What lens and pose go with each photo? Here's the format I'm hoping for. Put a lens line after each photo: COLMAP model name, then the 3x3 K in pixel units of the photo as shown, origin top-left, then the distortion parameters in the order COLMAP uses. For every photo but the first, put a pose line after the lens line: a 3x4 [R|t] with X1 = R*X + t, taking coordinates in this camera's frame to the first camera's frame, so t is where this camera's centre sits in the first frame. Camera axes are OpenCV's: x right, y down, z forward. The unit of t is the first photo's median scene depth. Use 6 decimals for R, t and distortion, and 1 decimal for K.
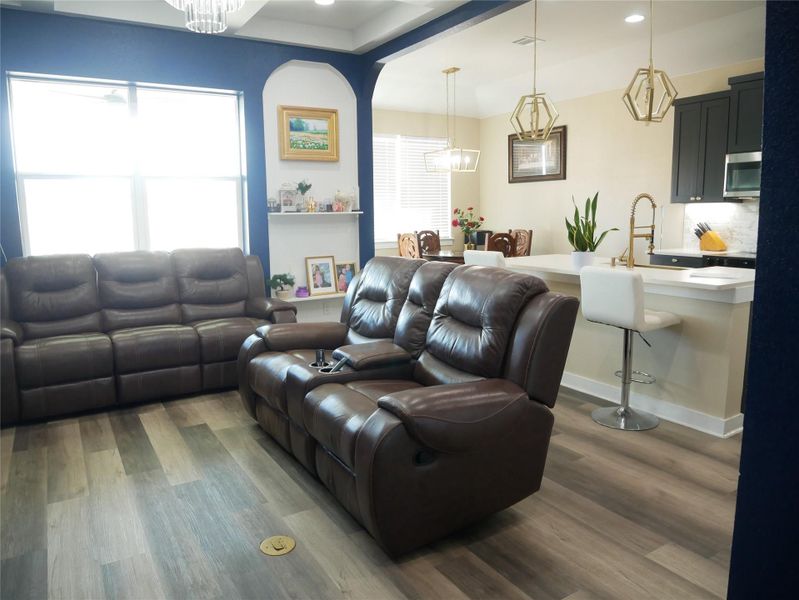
lens RADIAL K [[587.1, 0, 399.5], [0, 587.1, 300.0], [0, 0, 1]] dist [-0.038353, -0.001733]
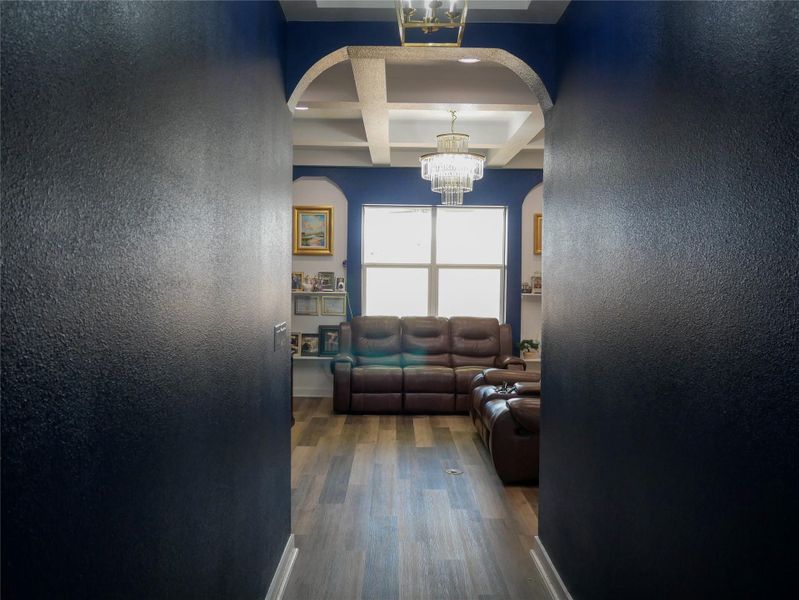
lens RADIAL K [[672.4, 0, 399.0], [0, 672.4, 300.5], [0, 0, 1]] dist [-0.001850, -0.000453]
pose [[0.861780, 0.041502, -0.505581, 0.376037], [-0.097002, 0.991739, -0.083933, 0.028852], [0.497921, 0.121374, 0.858687, -0.552584]]
